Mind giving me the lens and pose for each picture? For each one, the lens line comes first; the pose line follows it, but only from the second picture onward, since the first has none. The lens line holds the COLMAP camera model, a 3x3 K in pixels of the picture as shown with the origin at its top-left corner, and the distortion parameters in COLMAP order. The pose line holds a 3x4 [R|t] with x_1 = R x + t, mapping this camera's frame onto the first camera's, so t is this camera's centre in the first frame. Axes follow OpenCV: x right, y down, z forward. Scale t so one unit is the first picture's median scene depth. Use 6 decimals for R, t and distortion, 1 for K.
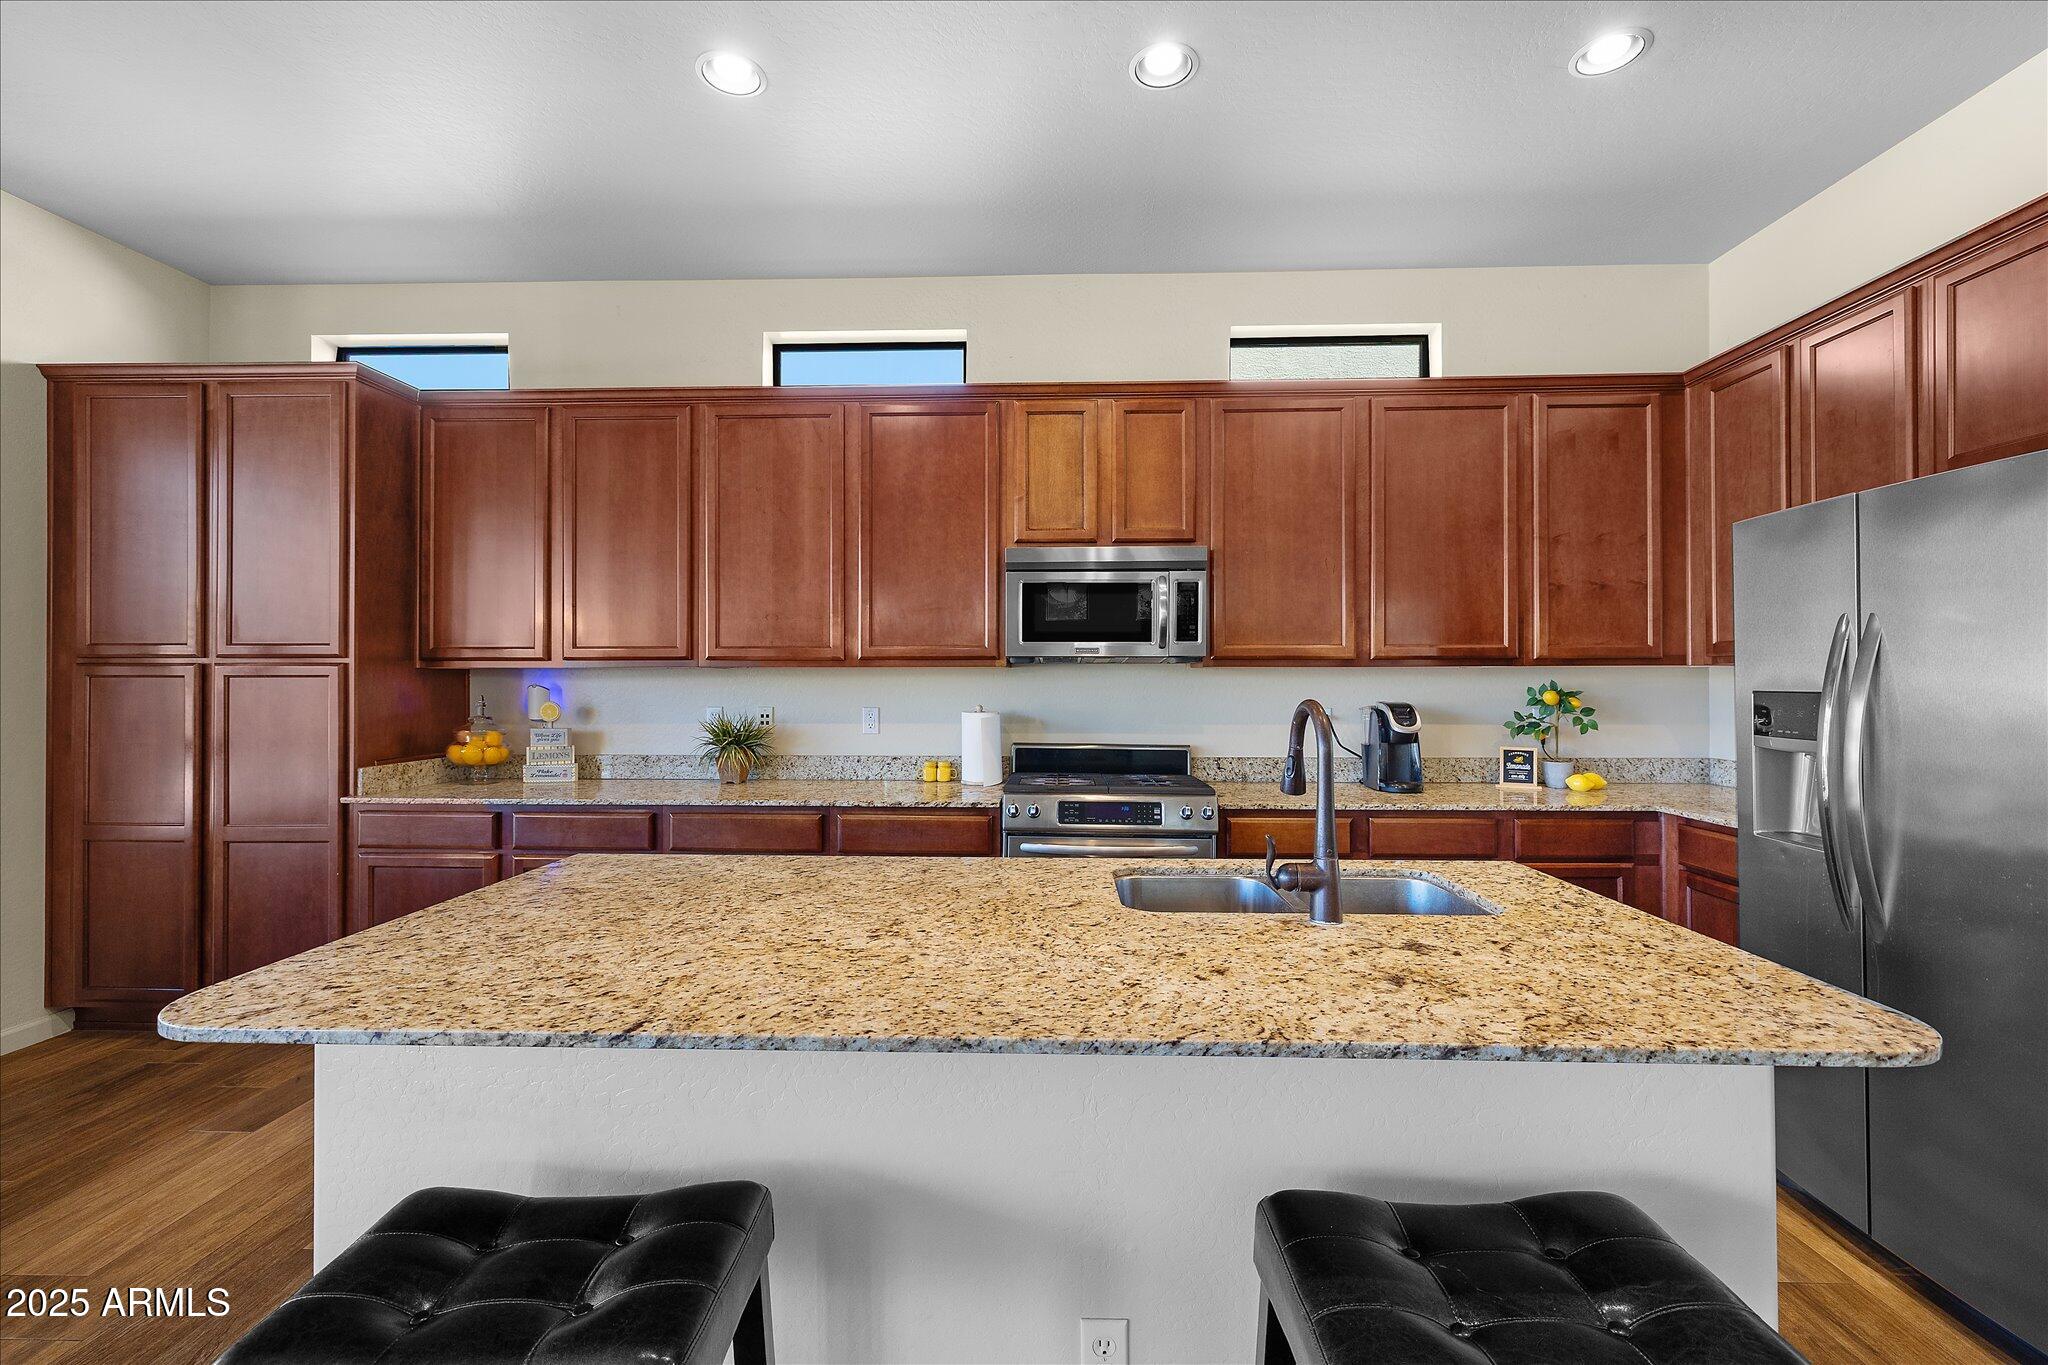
lens RADIAL K [[935.8, 0, 1015.2], [0, 935.8, 663.0], [0, 0, 1]] dist [0.013991, -0.000064]
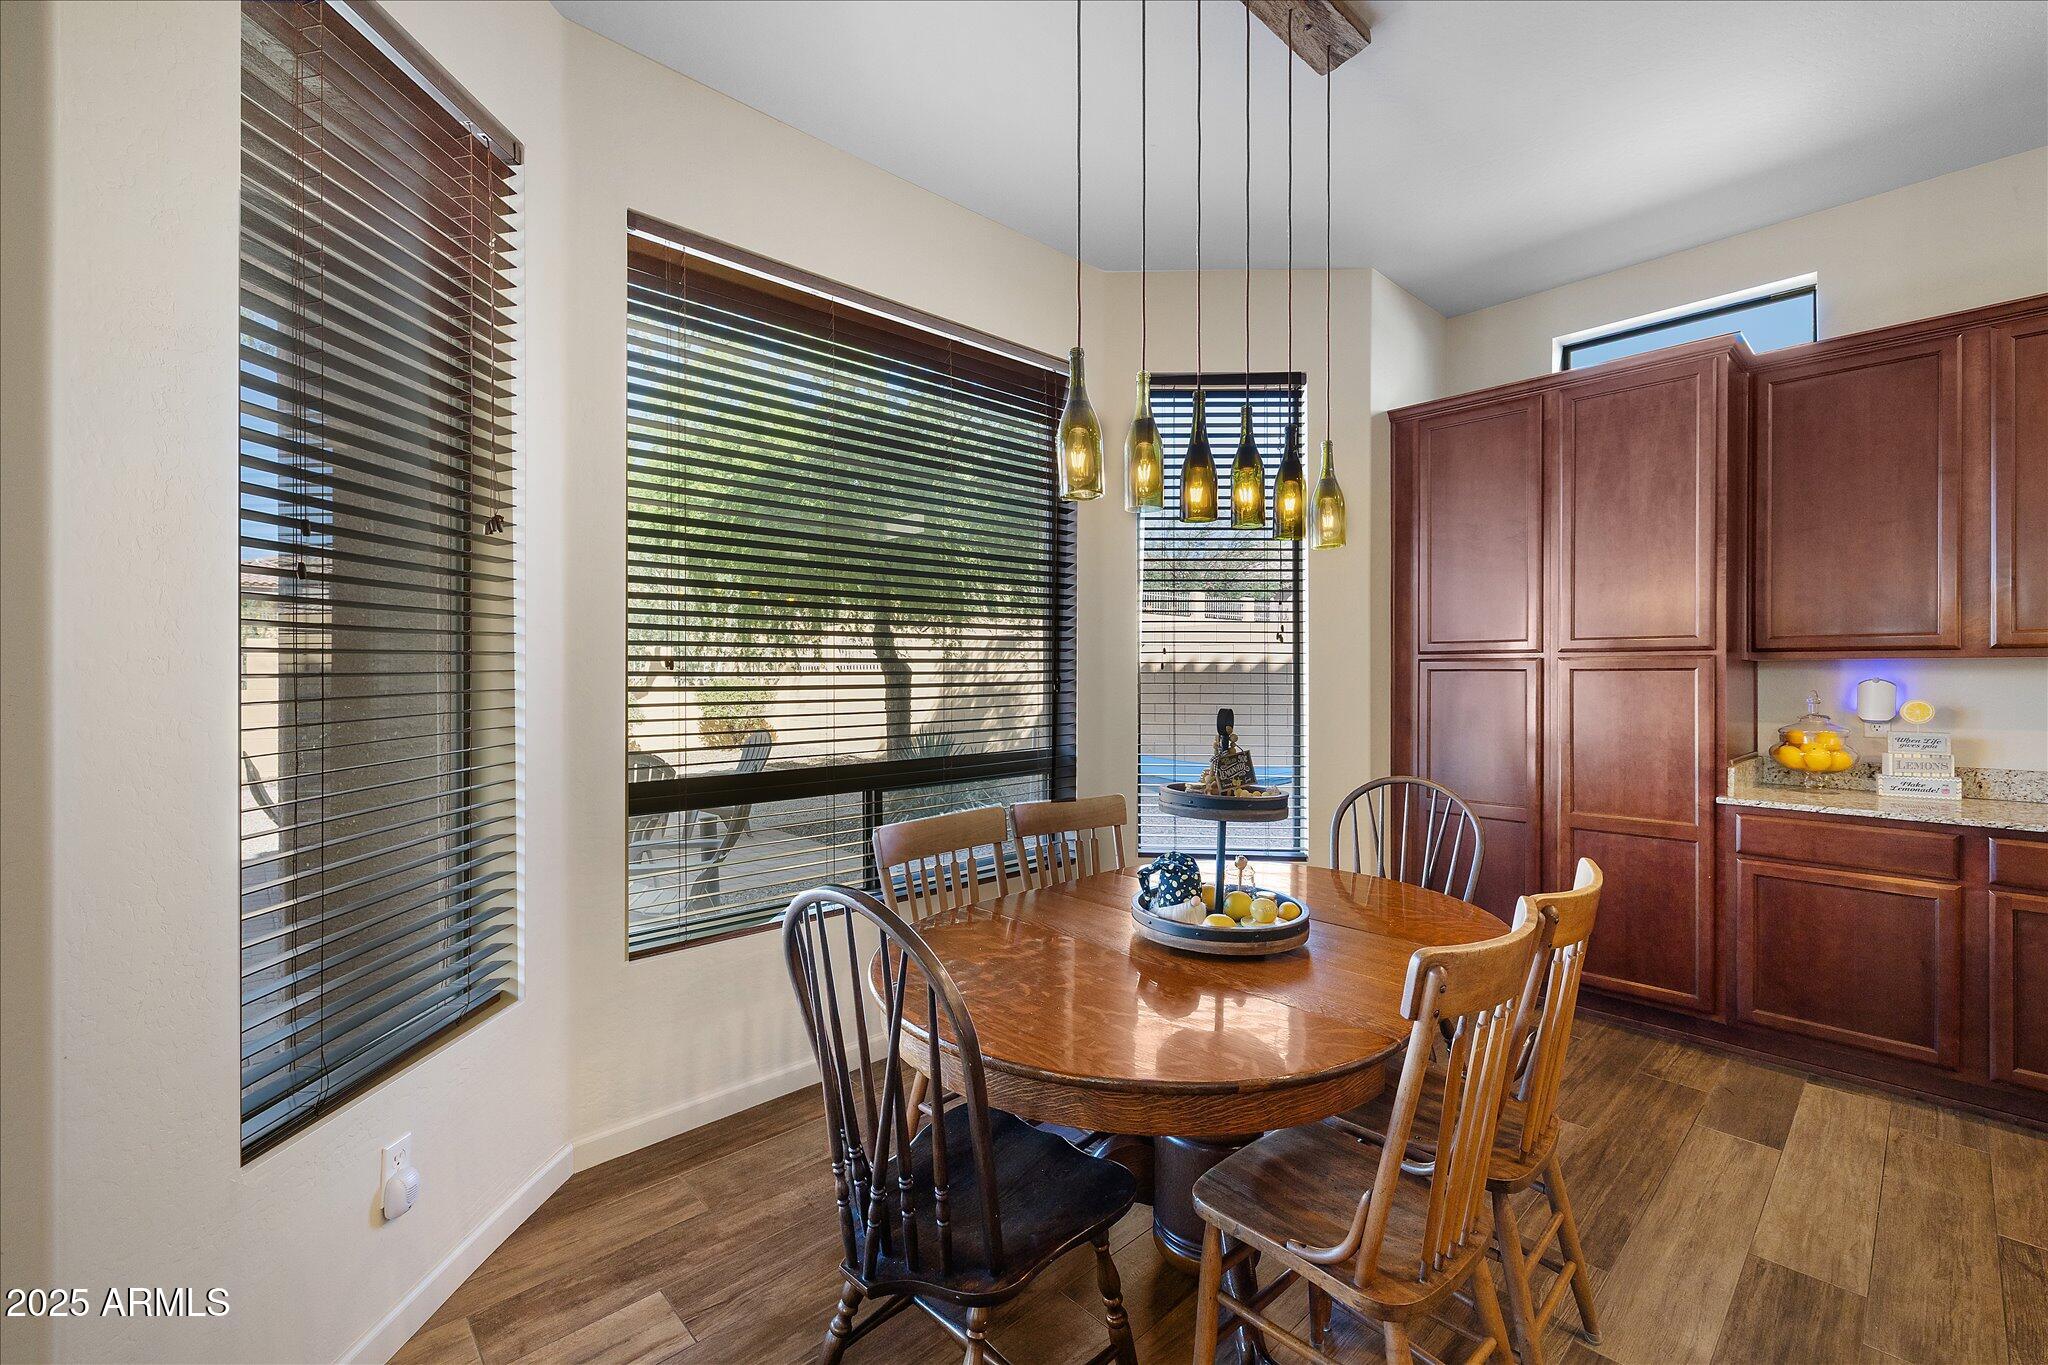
lens RADIAL K [[863.4, 0, 1025.4], [0, 863.4, 674.5], [0, 0, 1]] dist [0.001320, 0.000480]
pose [[0.712478, -0.000165, -0.701694, -0.556346], [0.007460, 0.999945, 0.007340, 0.007984], [0.701654, -0.010464, 0.712441, -0.095019]]
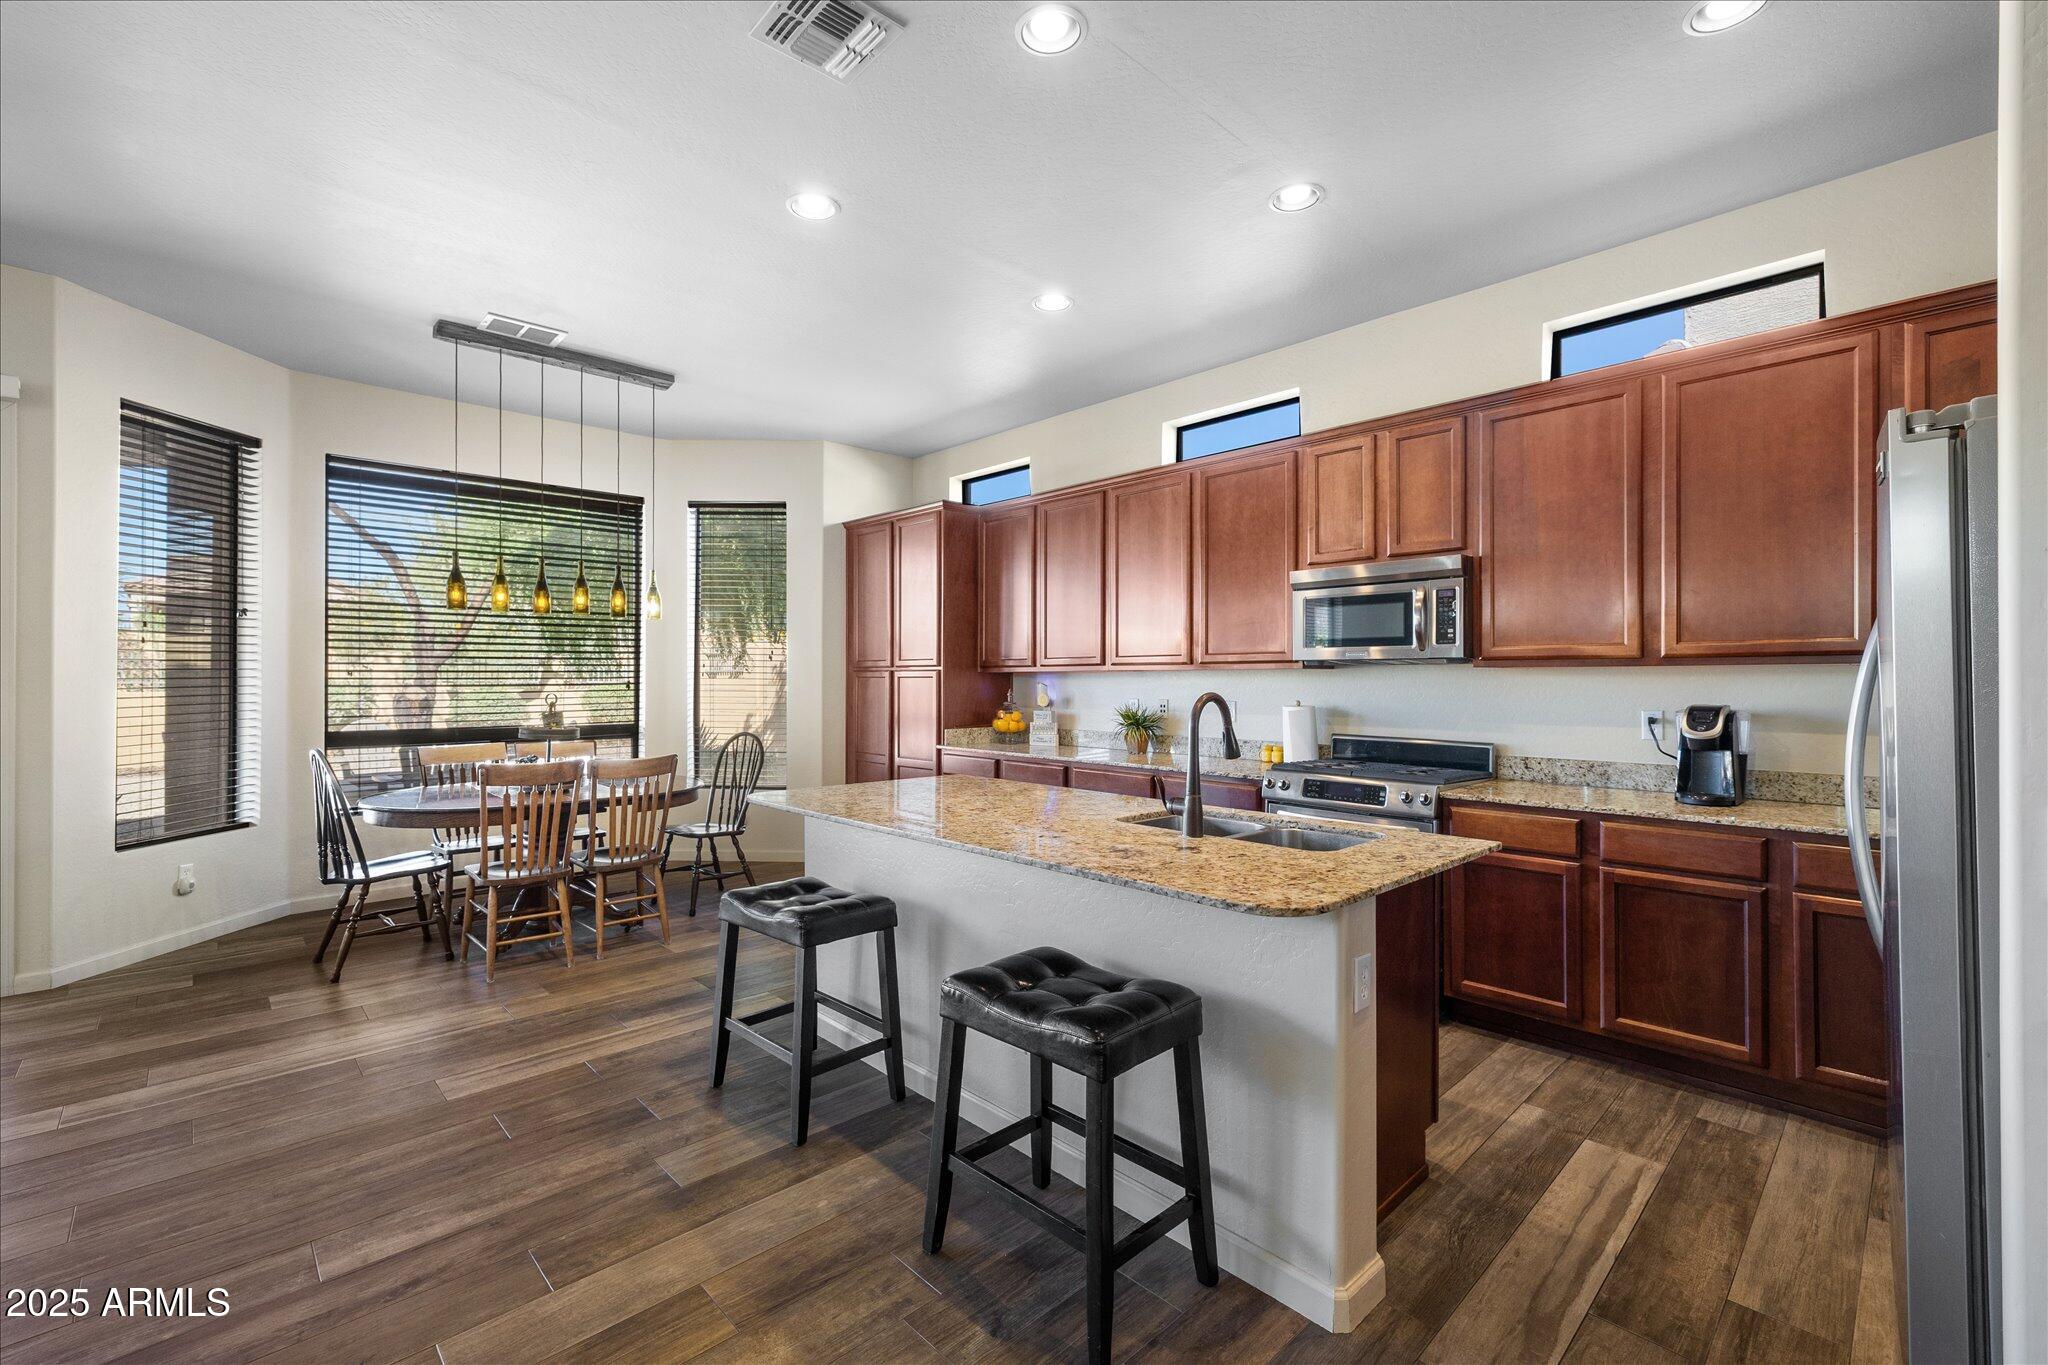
lens RADIAL K [[887.2, 0, 1021.2], [0, 887.2, 667.8], [0, 0, 1]] dist [0.009211, -0.000276]
pose [[0.711638, -0.008275, -0.702498, 0.537868], [0.003063, 0.999958, -0.008676, 0.011637], [0.702540, 0.004022, 0.711633, -0.069294]]
